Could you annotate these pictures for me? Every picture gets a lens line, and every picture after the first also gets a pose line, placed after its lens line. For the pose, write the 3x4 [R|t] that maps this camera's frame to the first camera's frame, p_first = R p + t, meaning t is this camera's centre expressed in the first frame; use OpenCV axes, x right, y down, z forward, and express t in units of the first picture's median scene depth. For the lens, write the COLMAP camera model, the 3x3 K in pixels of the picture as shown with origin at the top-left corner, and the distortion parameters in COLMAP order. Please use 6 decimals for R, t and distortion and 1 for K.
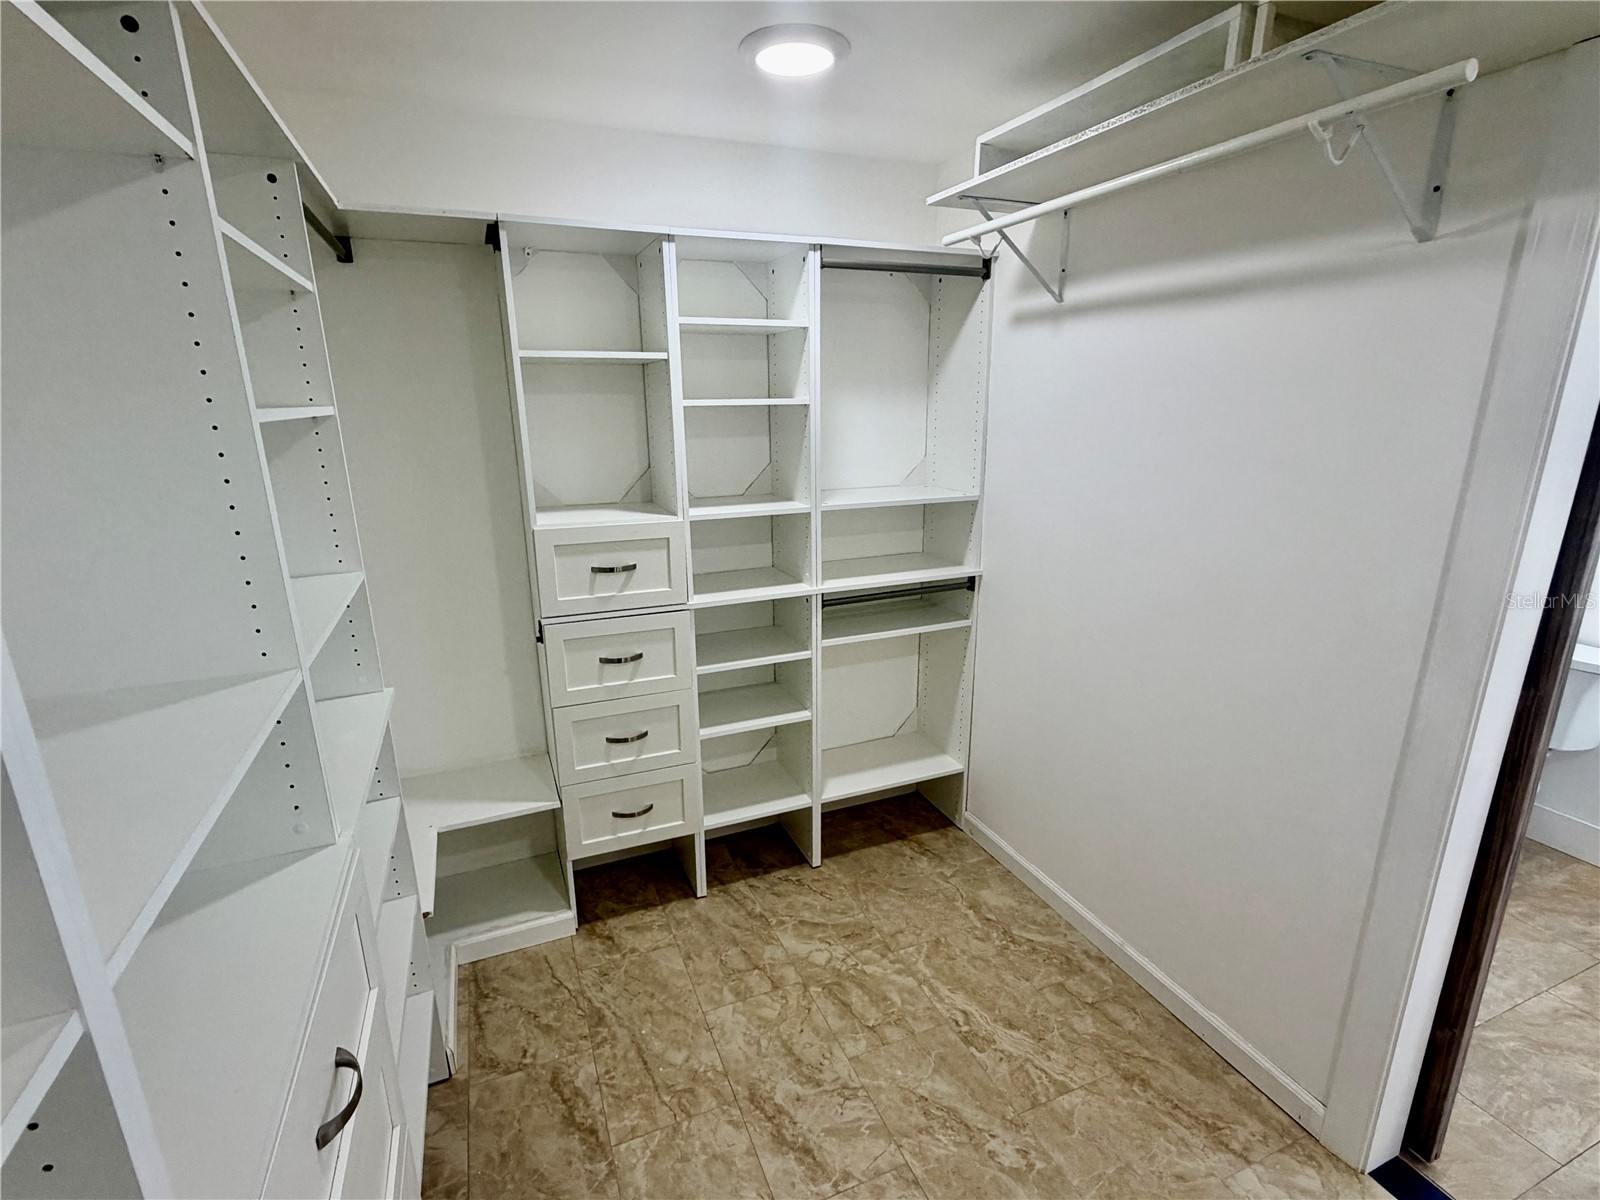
lens RADIAL K [[764.7, 0, 798.7], [0, 764.7, 609.2], [0, 0, 1]] dist [0.002202, -0.000362]
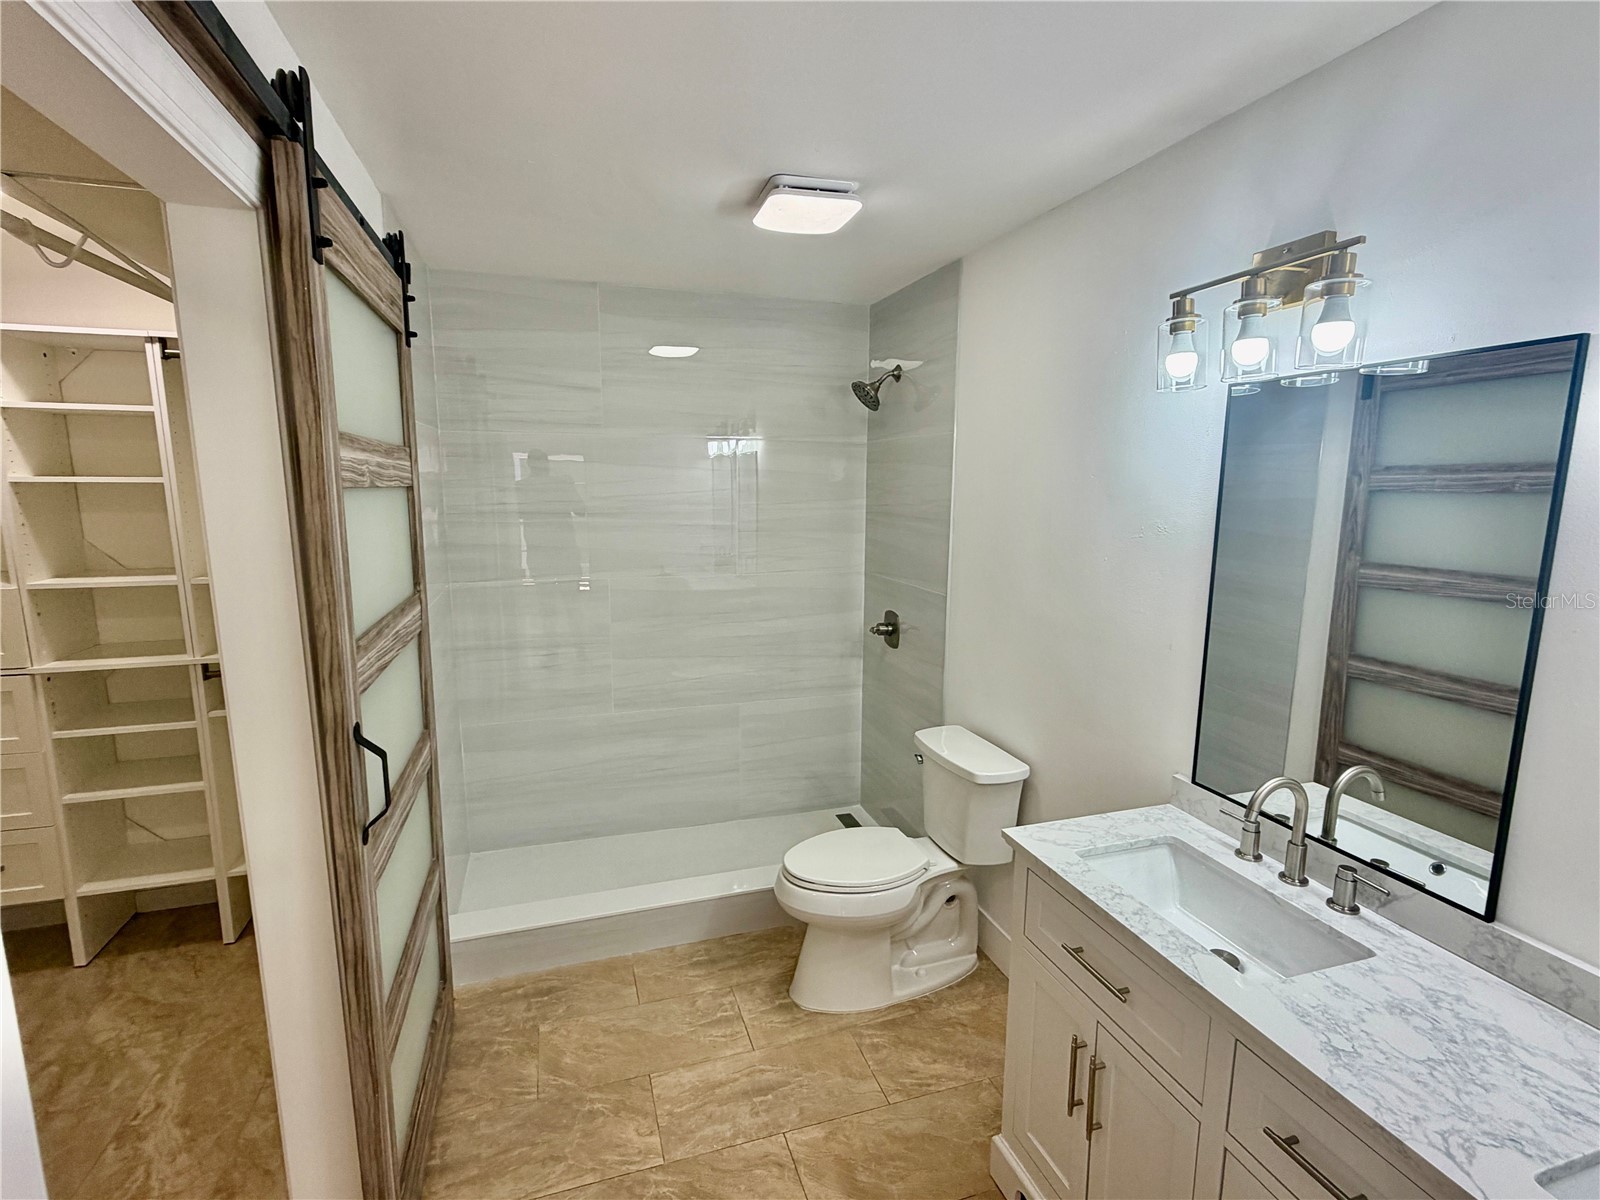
lens RADIAL K [[764.7, 0, 798.7], [0, 764.7, 609.2], [0, 0, 1]] dist [0.002202, -0.000362]
pose [[0.996079, 0.028252, -0.083835, 0.930107], [-0.037067, 0.993725, -0.105534, -0.015153], [0.080327, 0.108227, 0.990876, 0.041978]]
